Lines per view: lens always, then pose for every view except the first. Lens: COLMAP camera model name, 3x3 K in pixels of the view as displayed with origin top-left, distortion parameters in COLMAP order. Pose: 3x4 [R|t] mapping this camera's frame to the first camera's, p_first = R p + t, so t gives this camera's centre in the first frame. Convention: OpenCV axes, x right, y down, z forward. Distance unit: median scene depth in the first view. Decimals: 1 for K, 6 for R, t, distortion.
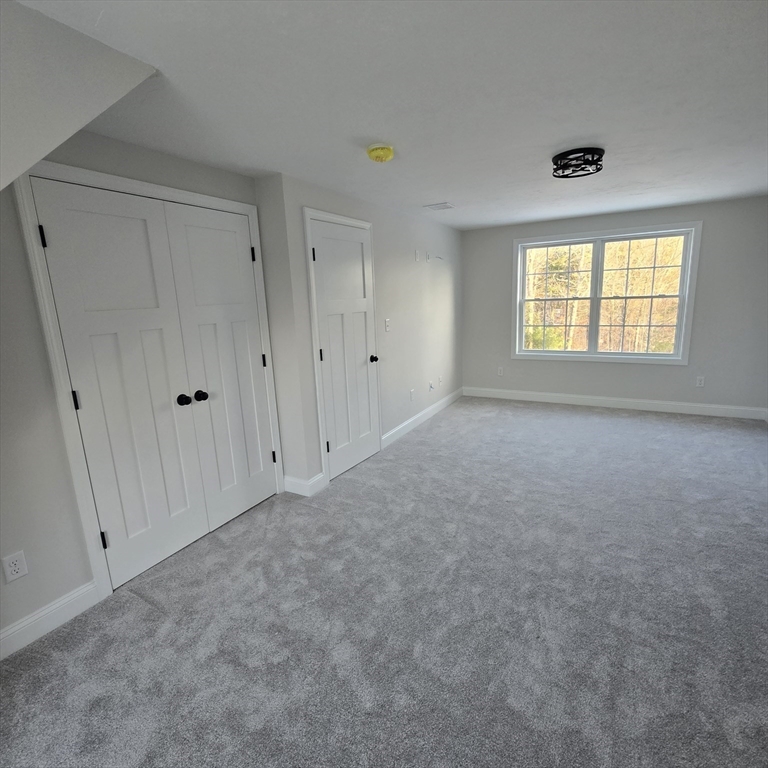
lens RADIAL K [[418.7, 0, 390.0], [0, 418.7, 384.3], [0, 0, 1]] dist [-0.001726, 0.001029]
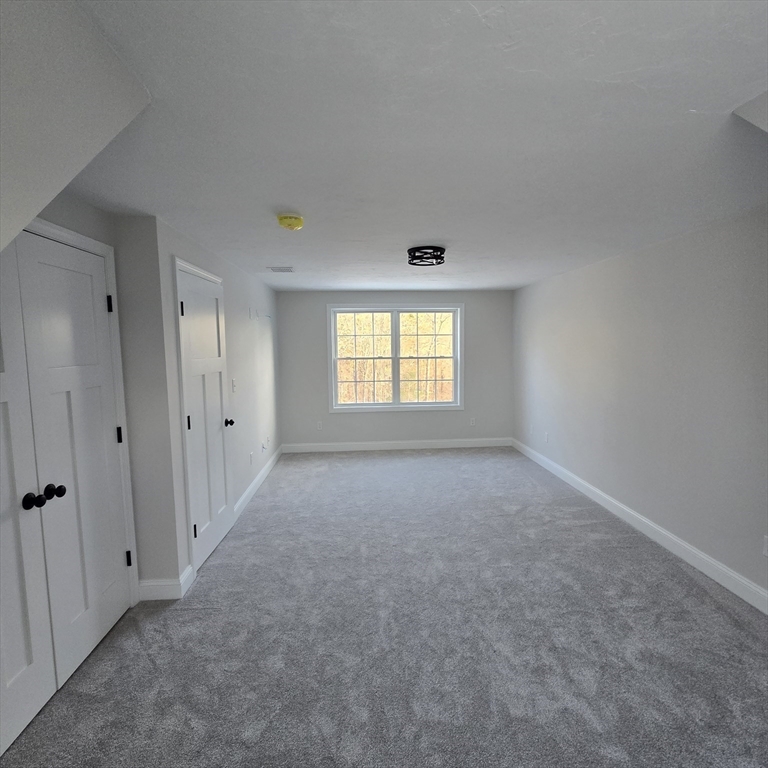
lens RADIAL K [[418.7, 0, 390.0], [0, 418.7, 384.3], [0, 0, 1]] dist [-0.001726, 0.001029]
pose [[0.835560, -0.022760, 0.548928, -0.282881], [0.091915, 0.990851, -0.098826, -0.024337], [-0.541656, 0.133029, 0.830007, 0.051049]]
